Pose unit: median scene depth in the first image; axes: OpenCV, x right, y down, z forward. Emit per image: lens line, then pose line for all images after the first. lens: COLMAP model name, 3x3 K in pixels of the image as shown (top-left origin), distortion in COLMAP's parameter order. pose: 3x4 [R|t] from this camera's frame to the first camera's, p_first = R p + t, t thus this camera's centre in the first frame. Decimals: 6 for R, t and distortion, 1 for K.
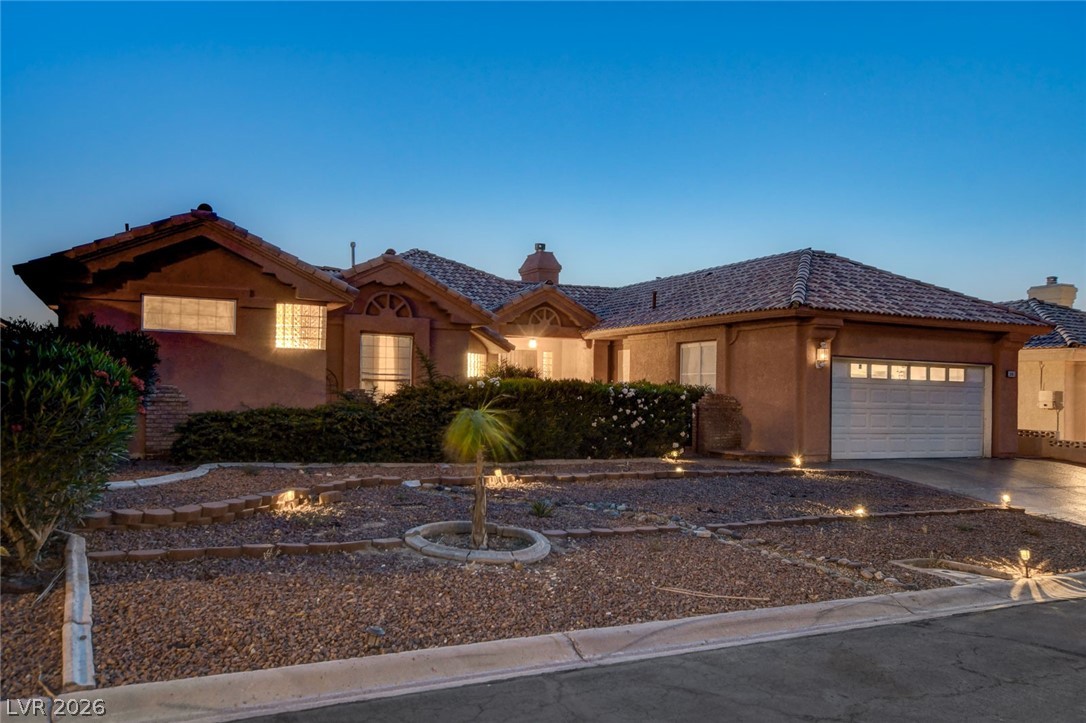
lens RADIAL K [[854.4, 0, 544.9], [0, 854.4, 360.4], [0, 0, 1]] dist [0.006813, 0.002625]
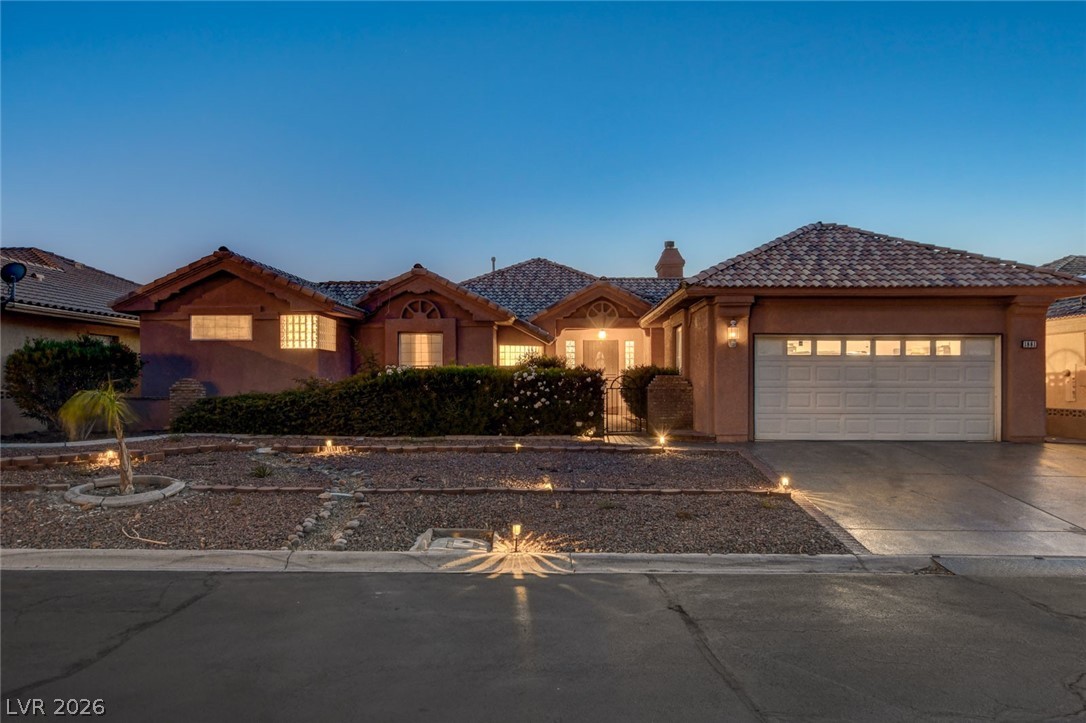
lens RADIAL K [[752.8, 0, 543.1], [0, 752.8, 362.9], [0, 0, 1]] dist [-0.004258, 0.003258]
pose [[0.889889, -0.030931, -0.455127, 0.503693], [0.036198, 0.999341, 0.002859, 0.016559], [0.454738, -0.019019, 0.890422, 0.124938]]
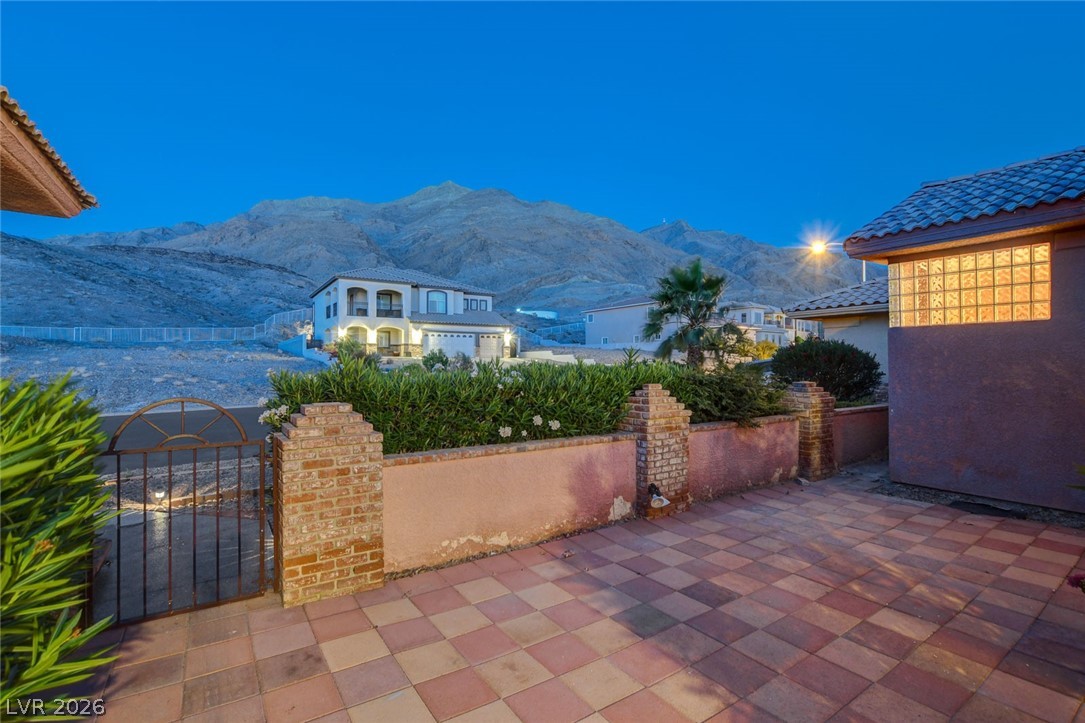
lens RADIAL K [[498.2, 0, 541.5], [0, 498.2, 359.7], [0, 0, 1]] dist [-0.020316, -0.000036]
pose [[-0.989826, -0.016993, -0.141263, 0.066278], [-0.009924, 0.998670, -0.050592, 0.032302], [0.141934, -0.048676, -0.988679, 1.202978]]
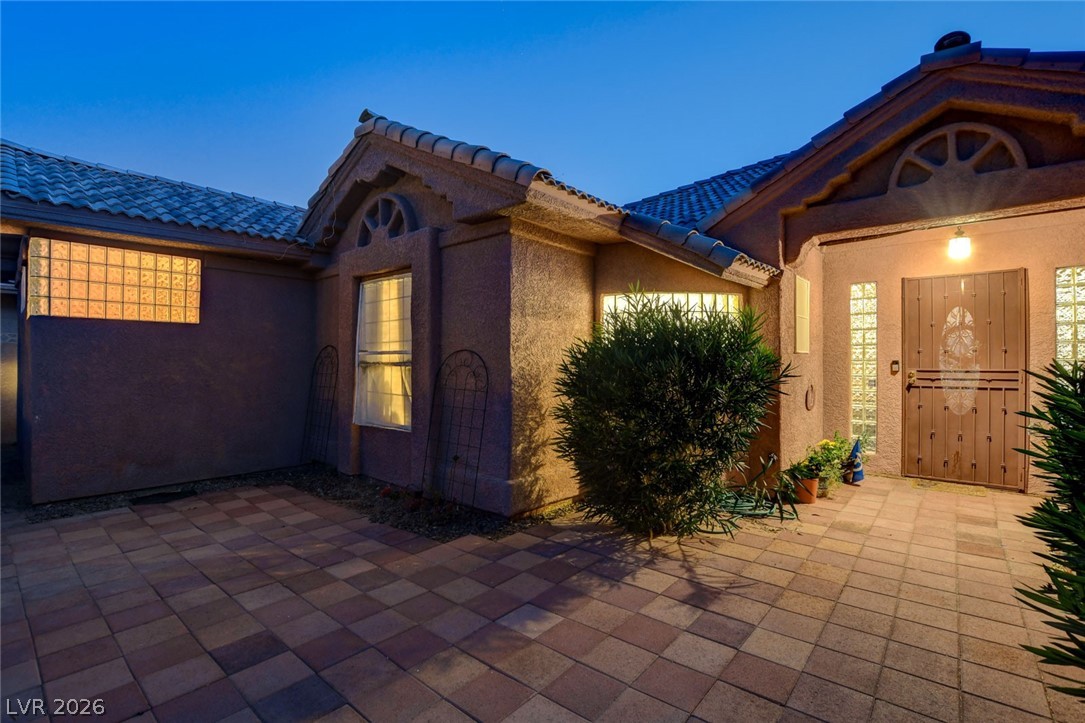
lens RADIAL K [[498.2, 0, 545.0], [0, 498.2, 358.7], [0, 0, 1]] dist [-0.020316, -0.000036]
pose [[0.397940, -0.023140, -0.917120, 0.145011], [0.042698, 0.999066, -0.006681, 0.028732], [0.916417, -0.036500, 0.398556, 1.049664]]
